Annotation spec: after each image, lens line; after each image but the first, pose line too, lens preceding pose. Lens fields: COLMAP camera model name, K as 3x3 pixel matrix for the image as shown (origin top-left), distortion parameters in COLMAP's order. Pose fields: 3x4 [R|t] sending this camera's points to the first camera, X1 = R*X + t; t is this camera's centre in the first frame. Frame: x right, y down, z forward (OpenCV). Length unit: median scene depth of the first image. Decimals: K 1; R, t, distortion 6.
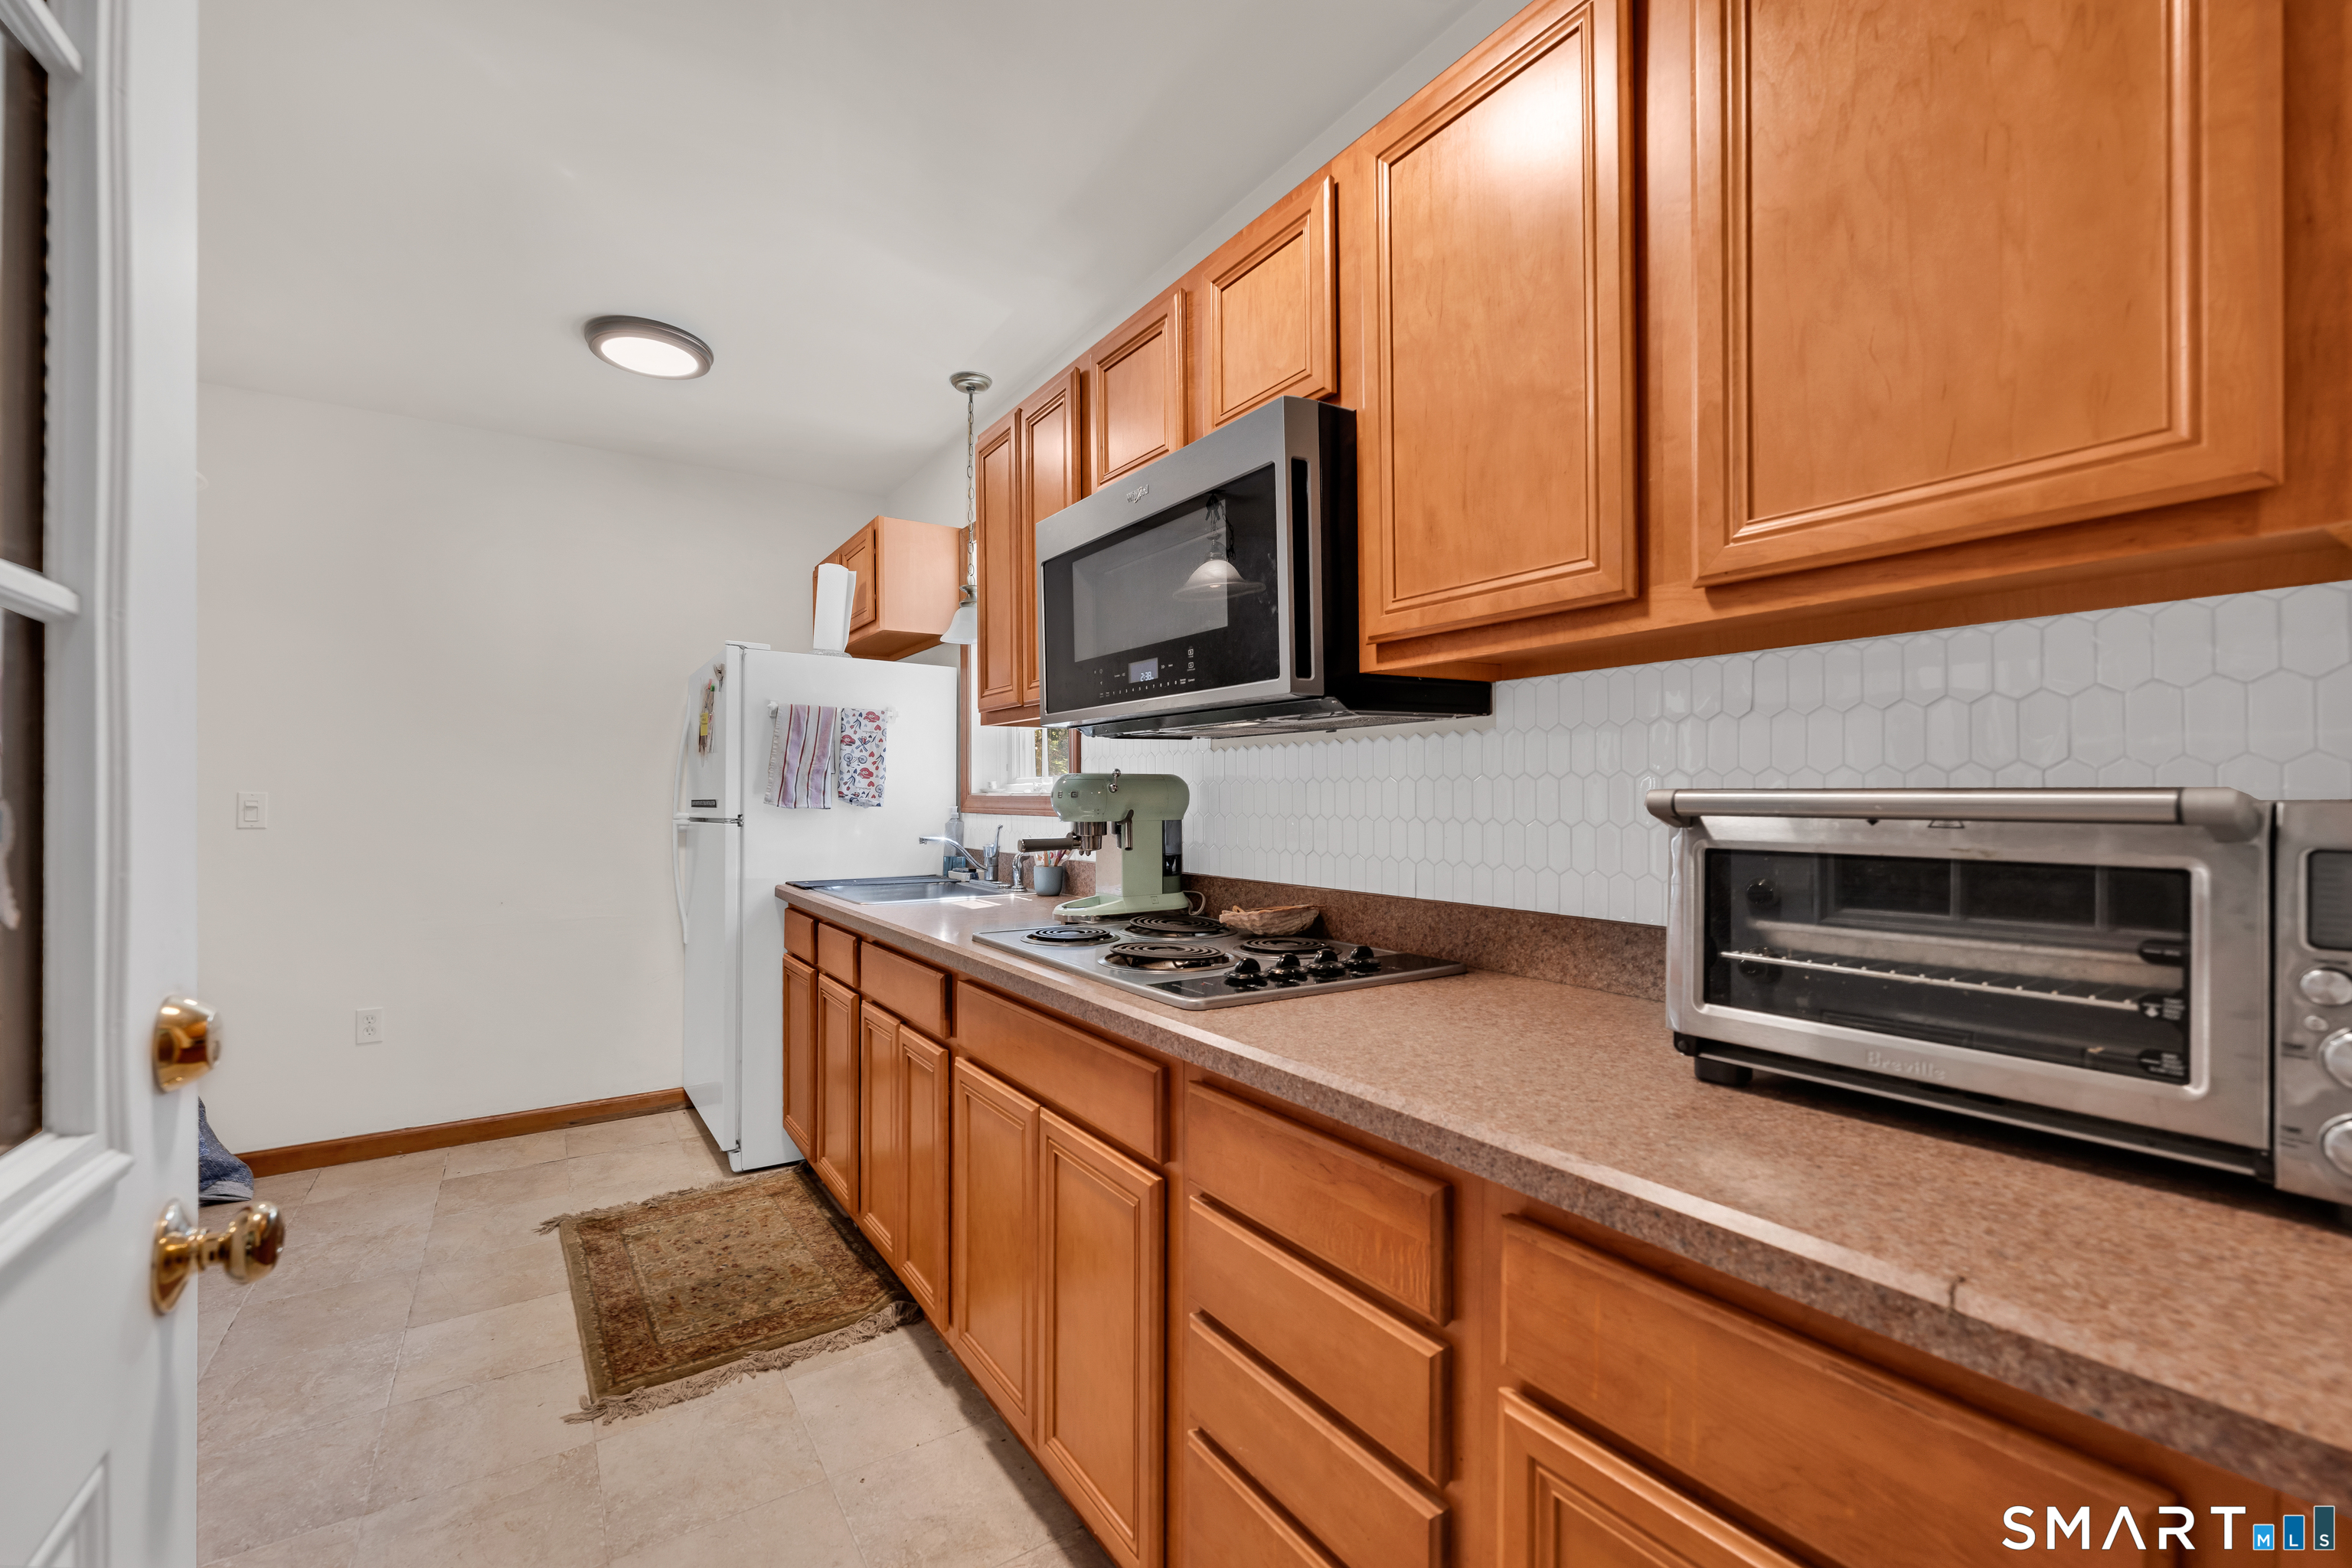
lens RADIAL K [[1010.4, 0, 1192.4], [0, 1010.4, 793.9], [0, 0, 1]] dist [-0.002412, -0.000171]
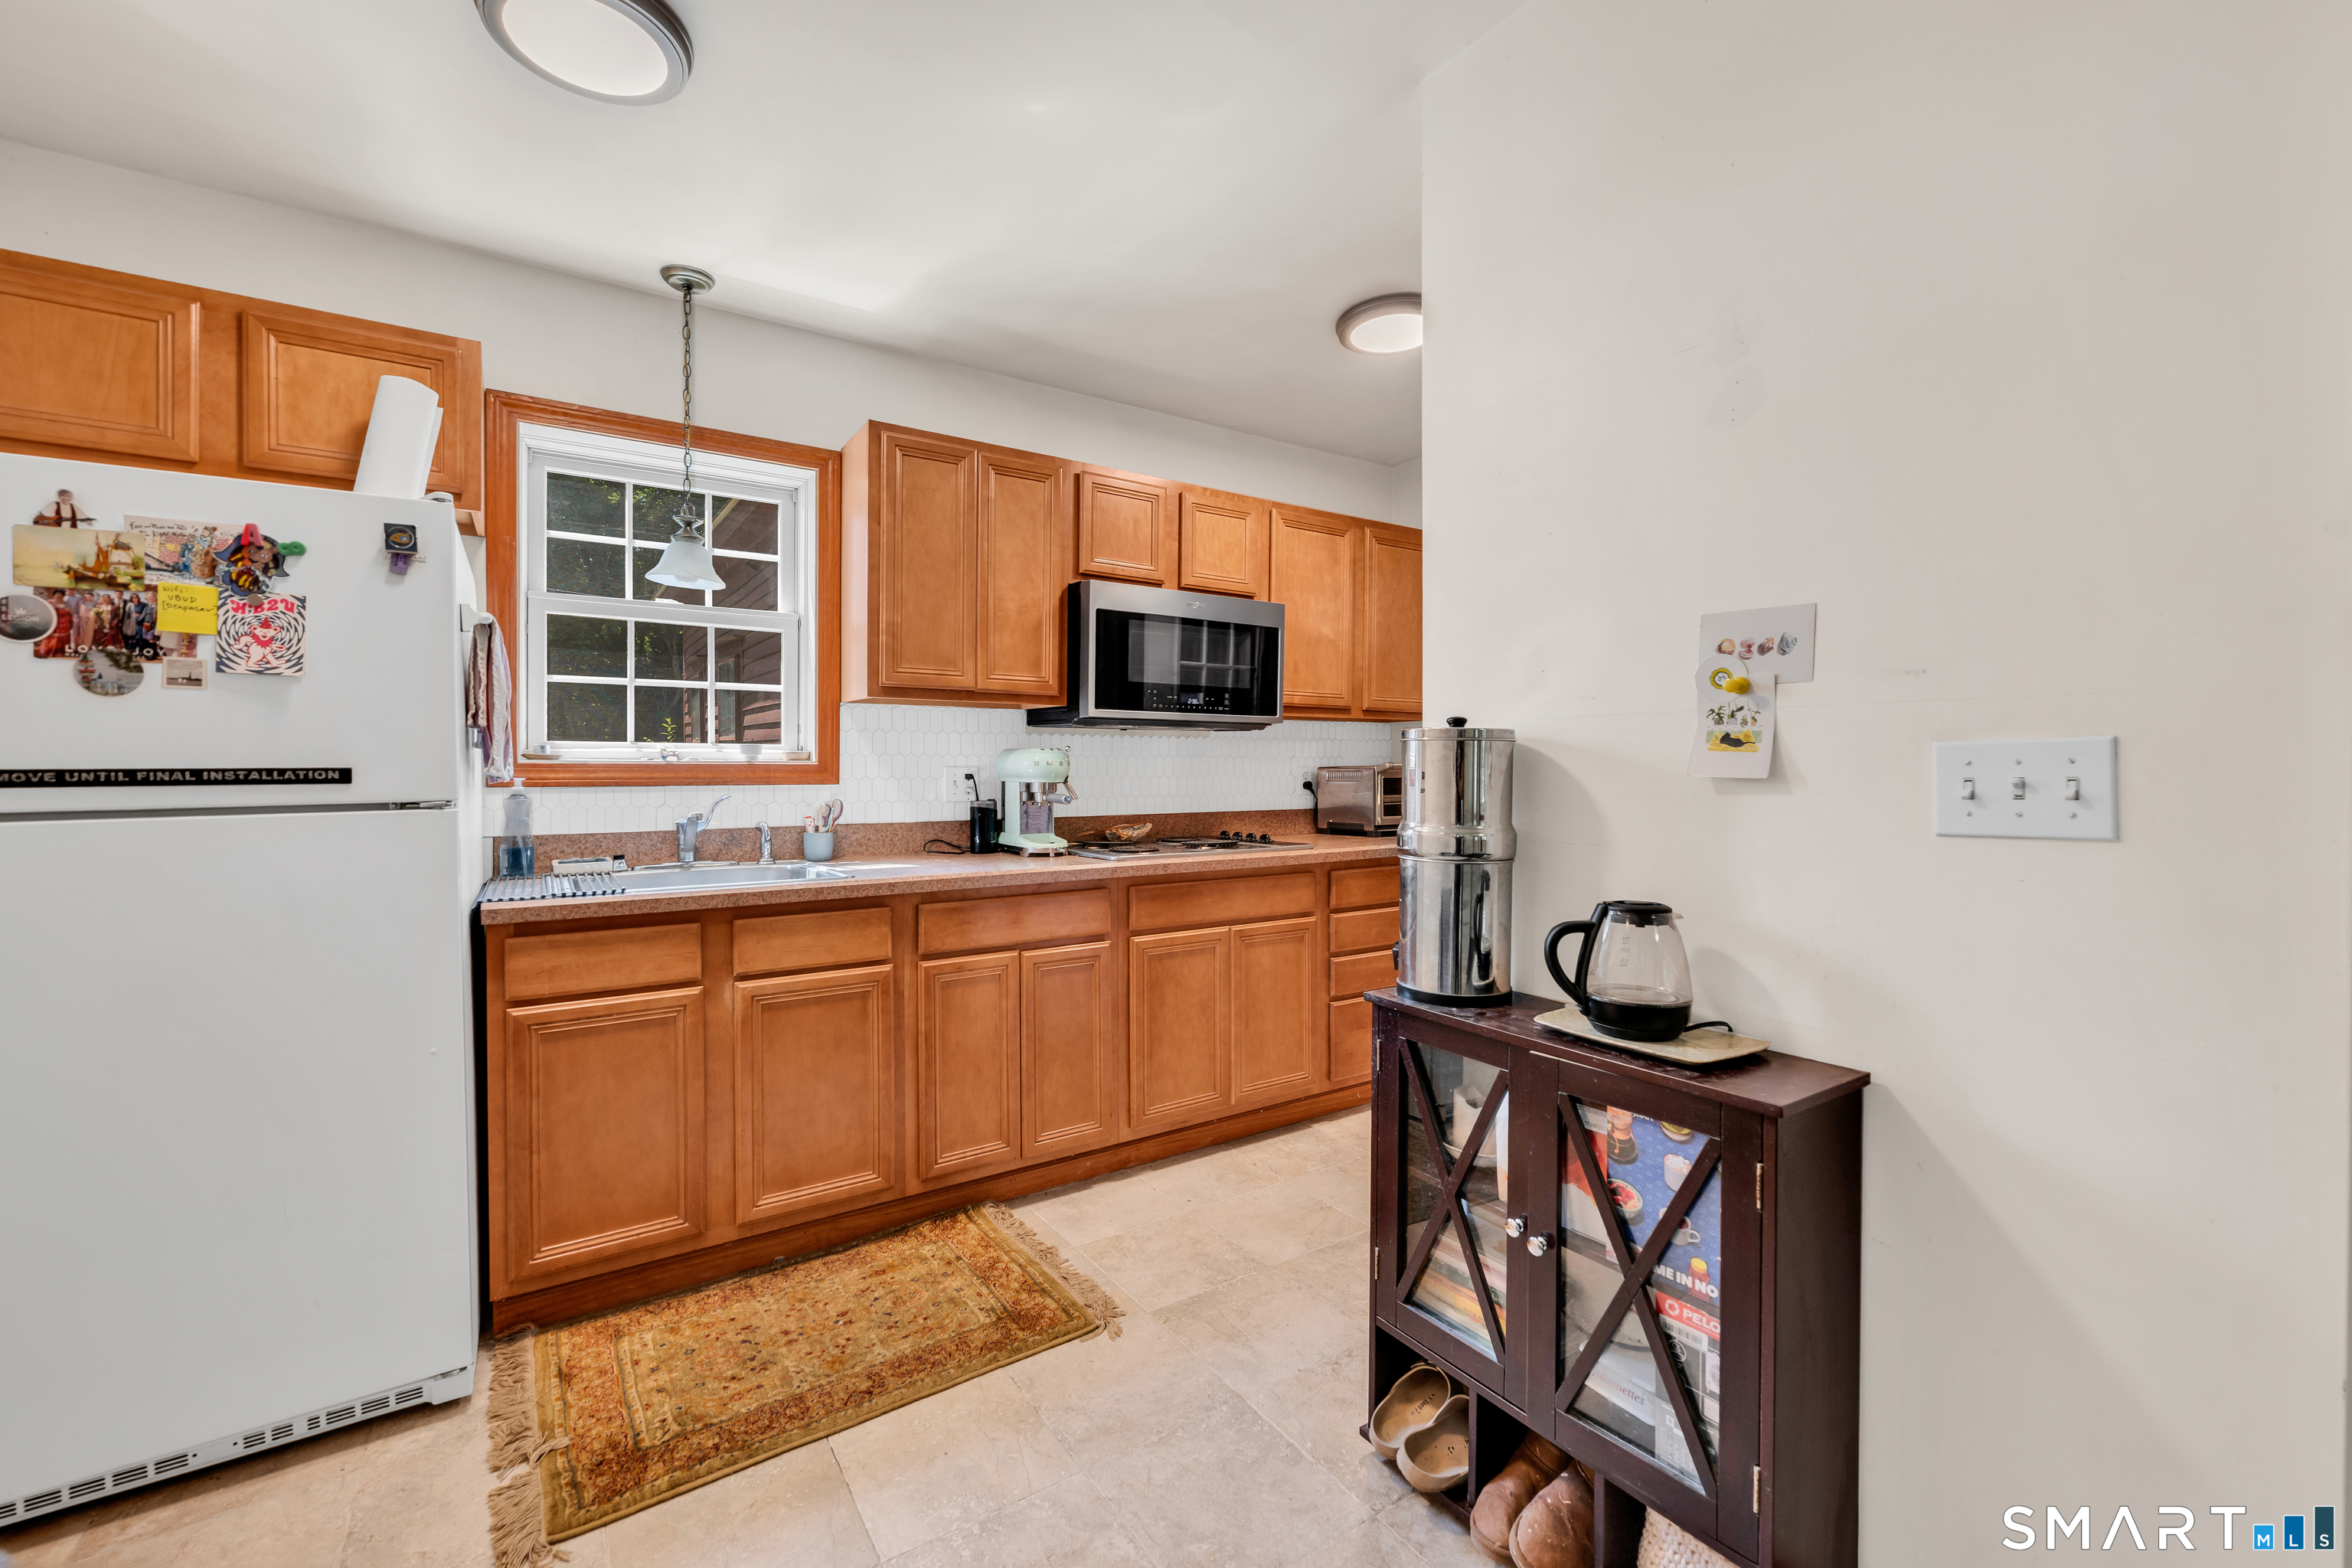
lens RADIAL K [[968.1, 0, 1165.5], [0, 968.1, 792.3], [0, 0, 1]] dist [-0.001527, -0.000091]
pose [[-0.016227, -0.013852, 0.999772, -1.522241], [0.010620, 0.999845, 0.014026, 0.024139], [-0.999812, 0.010845, -0.016078, 0.886131]]
